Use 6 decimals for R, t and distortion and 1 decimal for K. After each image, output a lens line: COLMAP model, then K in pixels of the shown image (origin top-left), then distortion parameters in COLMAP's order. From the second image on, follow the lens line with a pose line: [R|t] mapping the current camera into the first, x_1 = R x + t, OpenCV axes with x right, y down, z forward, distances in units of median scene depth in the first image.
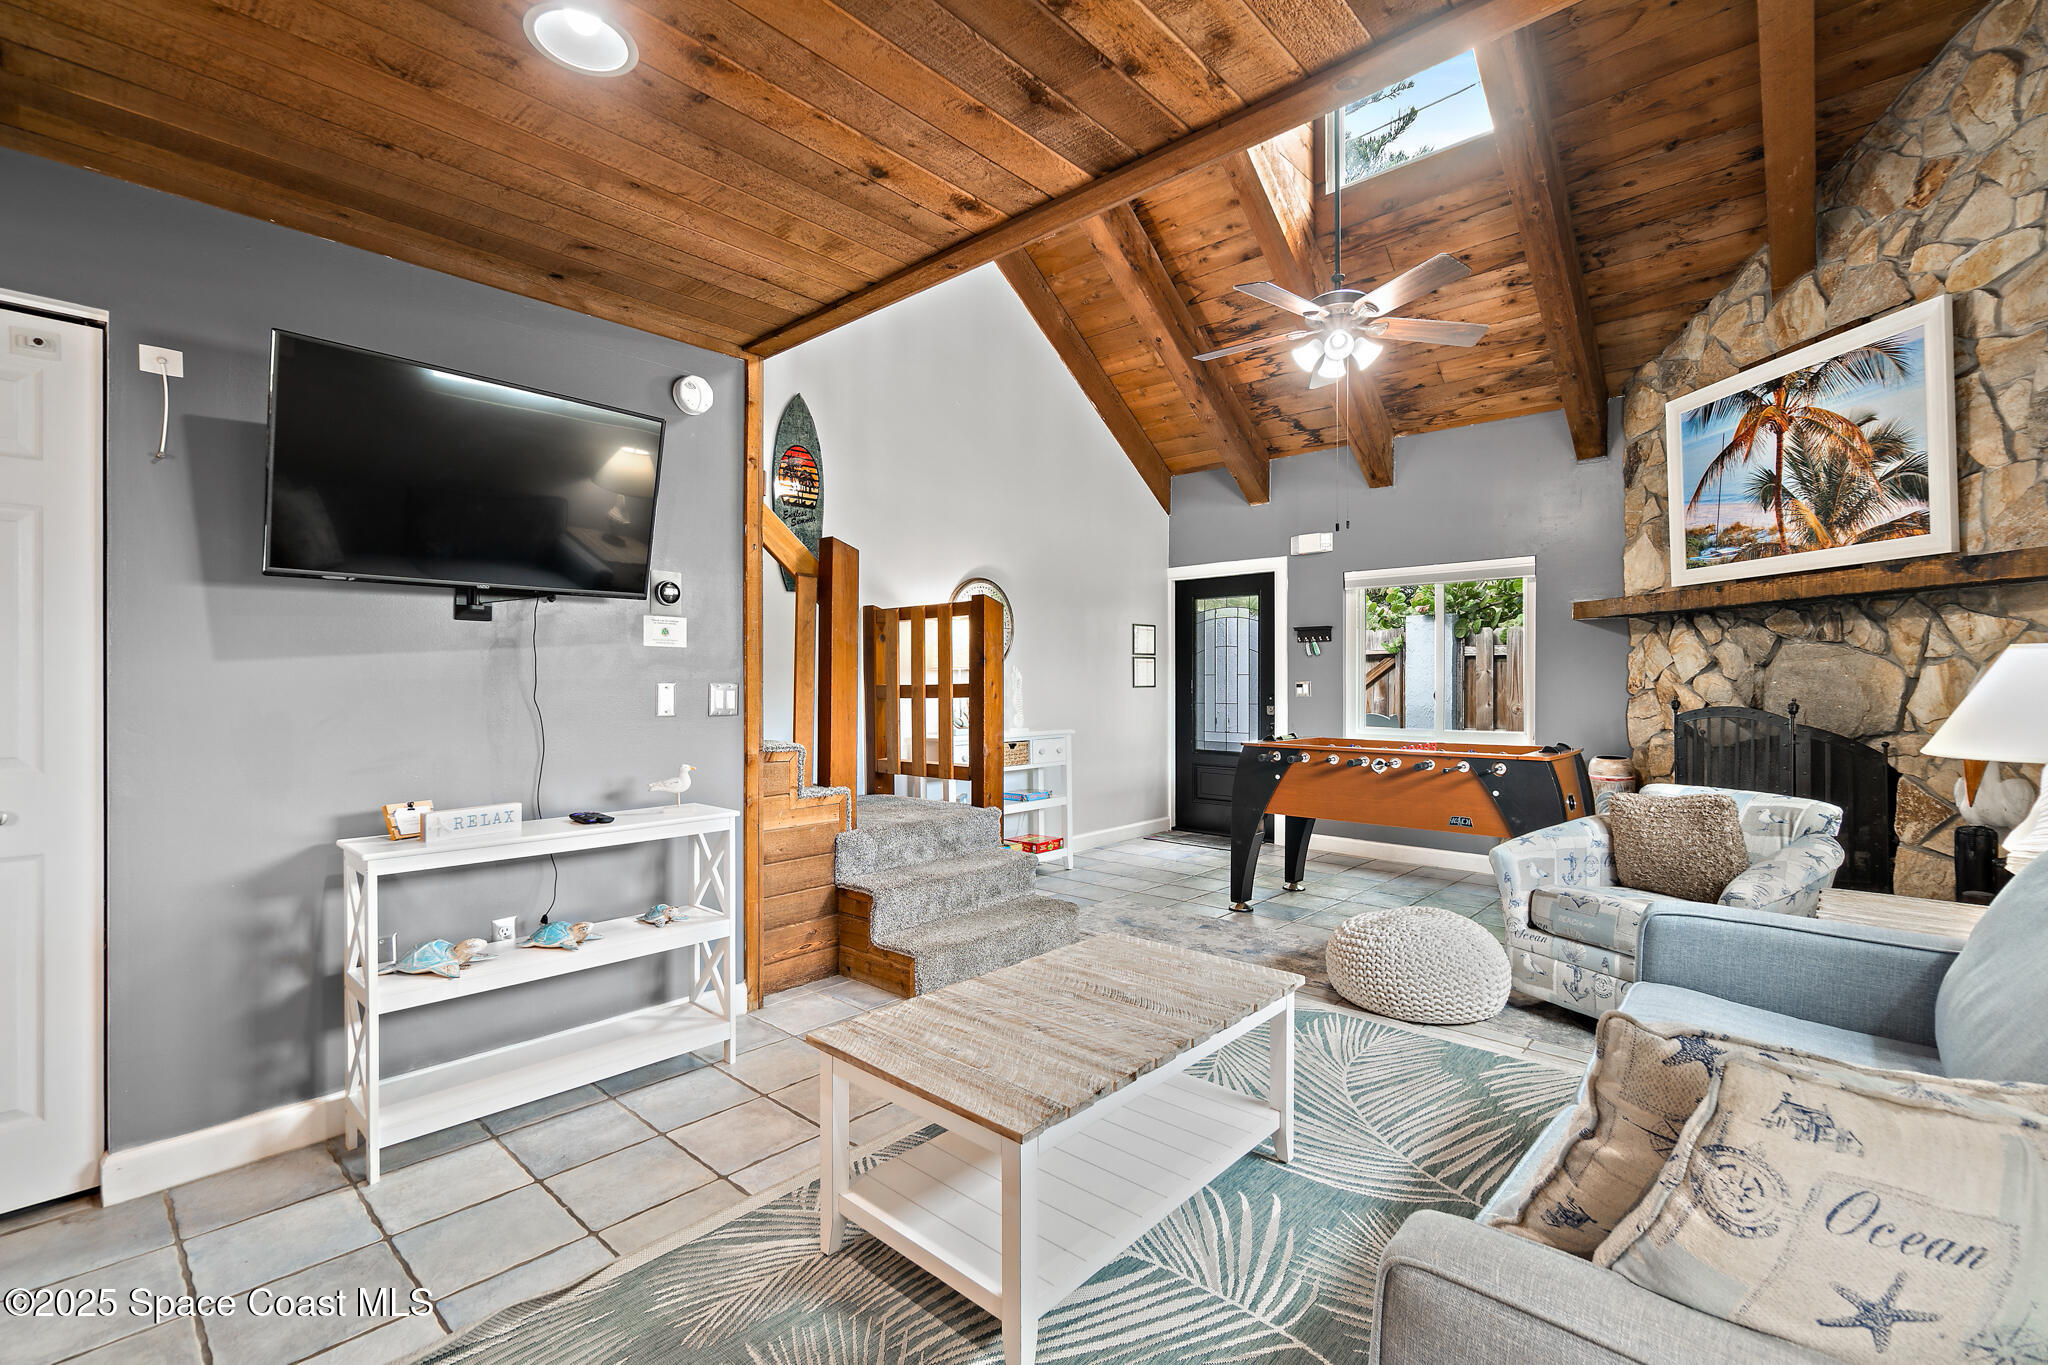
lens RADIAL K [[904.6, 0, 1024.0], [0, 904.6, 682.5], [0, 0, 1]] dist [0.003920, 0.001113]
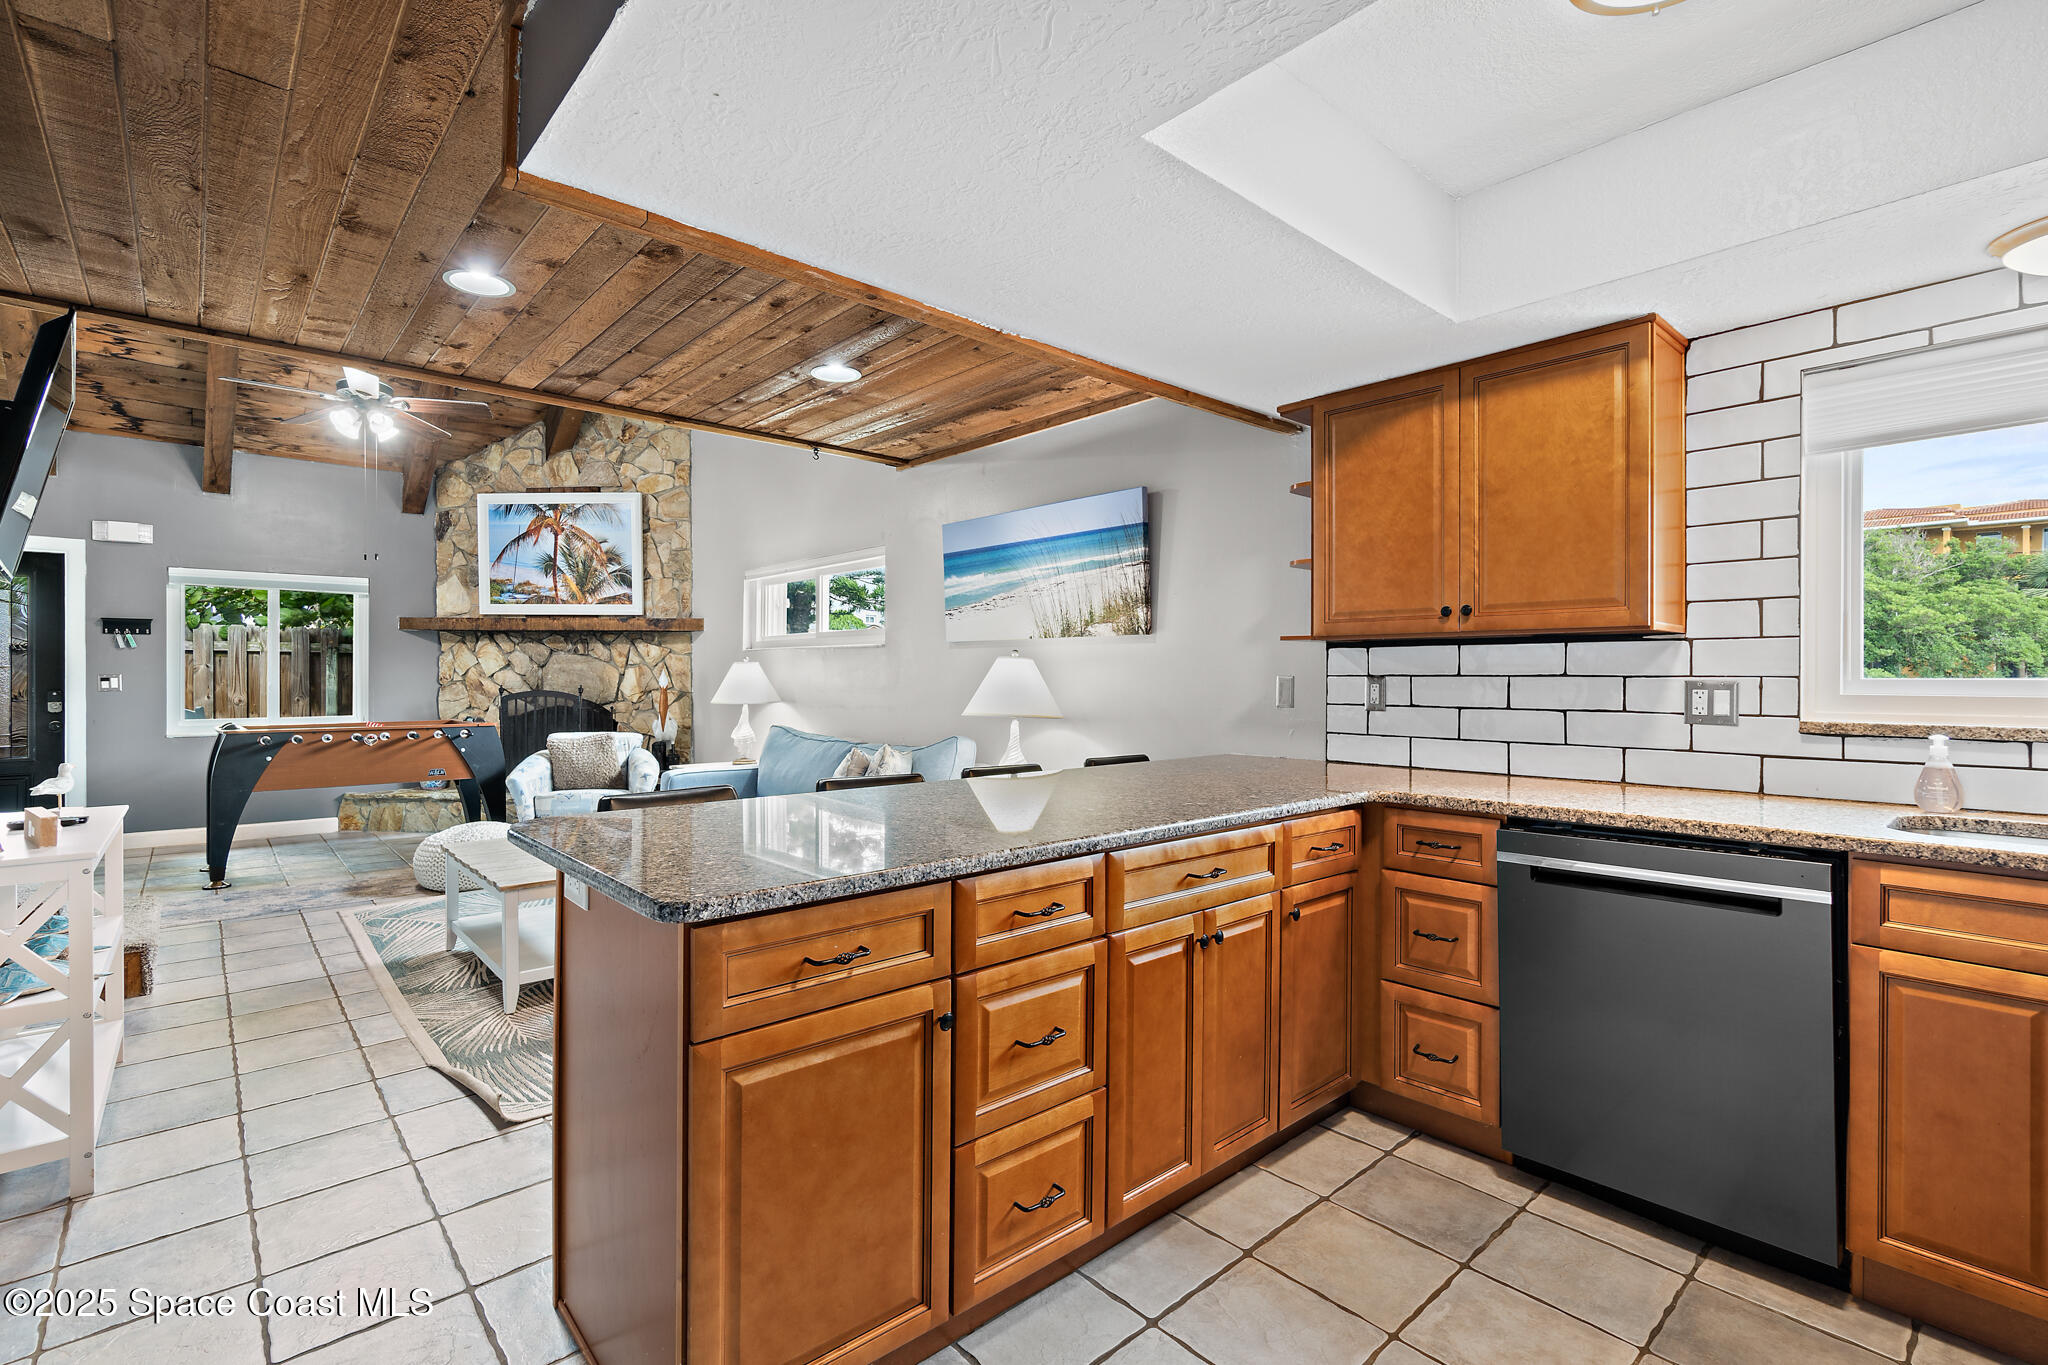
lens RADIAL K [[900.1, 0, 997.4], [0, 900.1, 674.9], [0, 0, 1]] dist [-0.002194, 0.000067]
pose [[0.105309, 0.000895, 0.994439, -0.804308], [-0.000340, 1.000000, -0.000864, -0.001473], [-0.994440, -0.000247, 0.105309, -0.037331]]
